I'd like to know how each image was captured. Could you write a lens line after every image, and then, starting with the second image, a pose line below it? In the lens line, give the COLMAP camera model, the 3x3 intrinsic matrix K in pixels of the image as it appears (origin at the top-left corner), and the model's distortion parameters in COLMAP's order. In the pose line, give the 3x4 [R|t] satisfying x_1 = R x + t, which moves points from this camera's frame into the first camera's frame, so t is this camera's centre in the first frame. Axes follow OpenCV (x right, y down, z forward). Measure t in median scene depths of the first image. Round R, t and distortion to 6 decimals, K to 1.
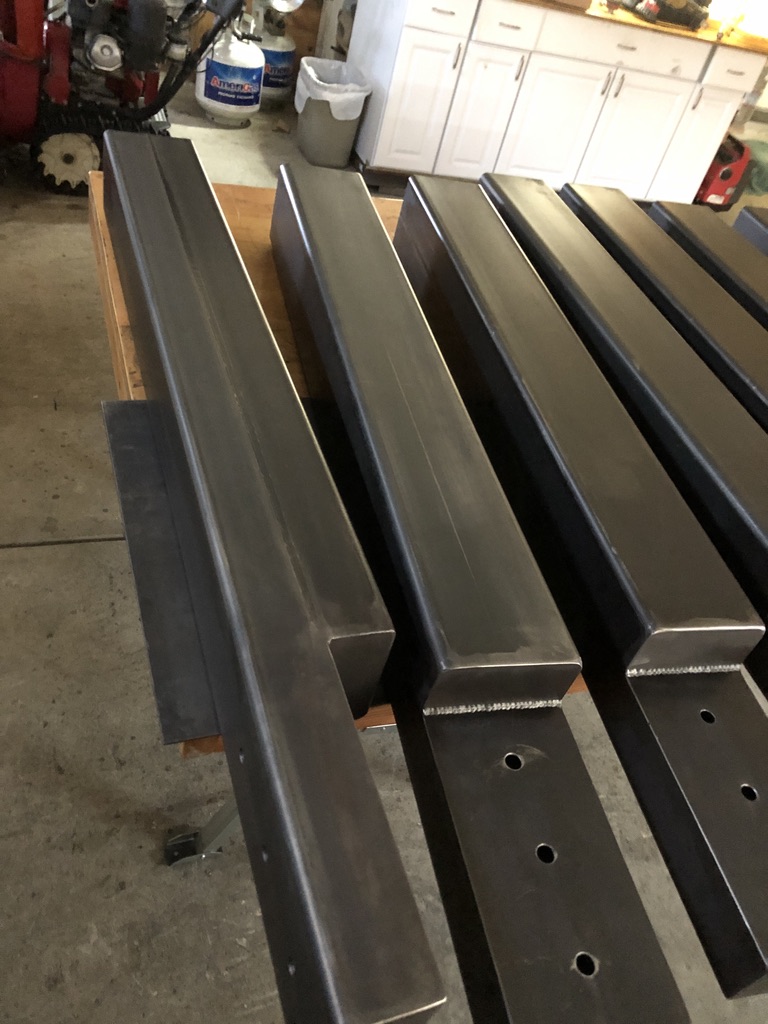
lens RADIAL K [[848.6, 0, 386.9], [0, 848.6, 512.1], [0, 0, 1]] dist [0.005703, 0.007604]
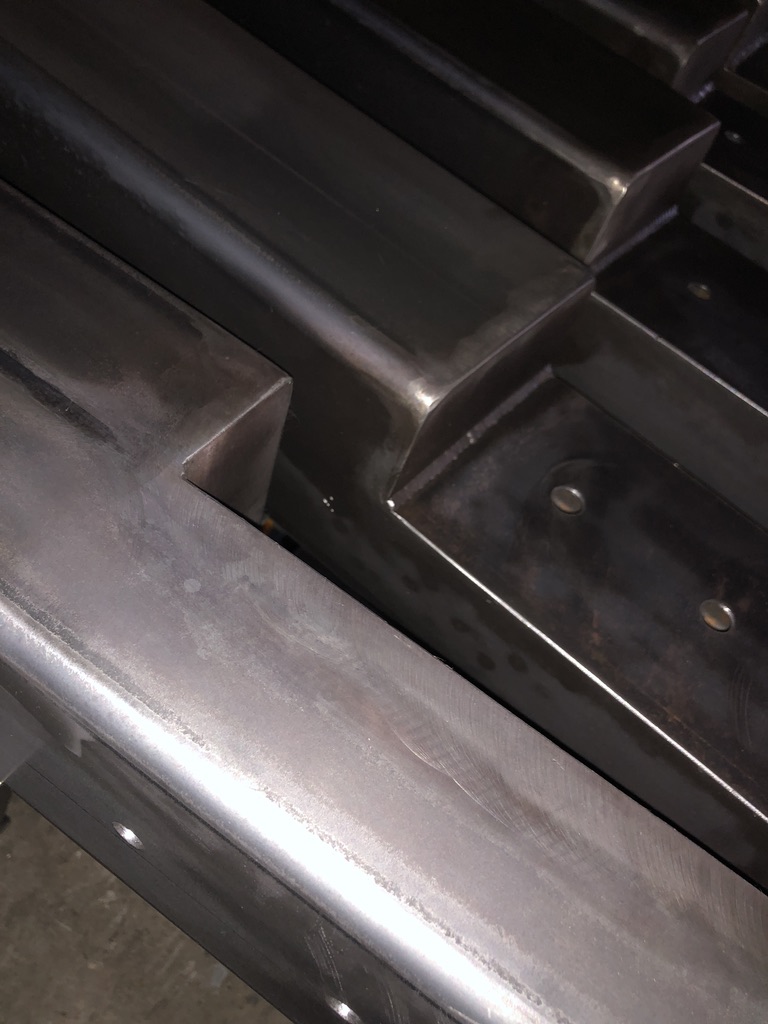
lens RADIAL K [[848.6, 0, 381.4], [0, 848.6, 508.6], [0, 0, 1]] dist [0.005703, 0.007604]
pose [[0.797092, -0.493578, 0.347886, -0.083041], [0.354110, 0.848714, 0.392798, 0.029777], [-0.489132, -0.189907, 0.851284, 0.377070]]
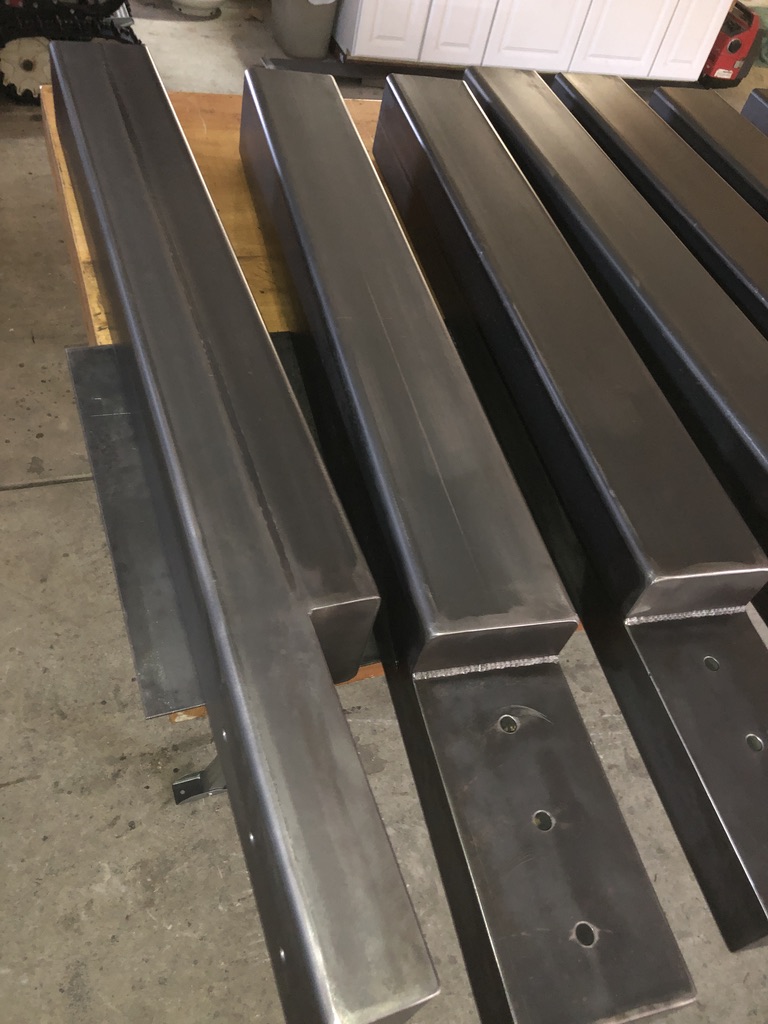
lens RADIAL K [[848.6, 0, 380.6], [0, 848.6, 513.7], [0, 0, 1]] dist [0.005703, 0.007604]
pose [[0.999086, -0.040177, -0.014582, 0.016964], [0.041570, 0.992727, 0.112980, -0.036052], [0.009937, -0.113483, 0.993490, 0.042327]]
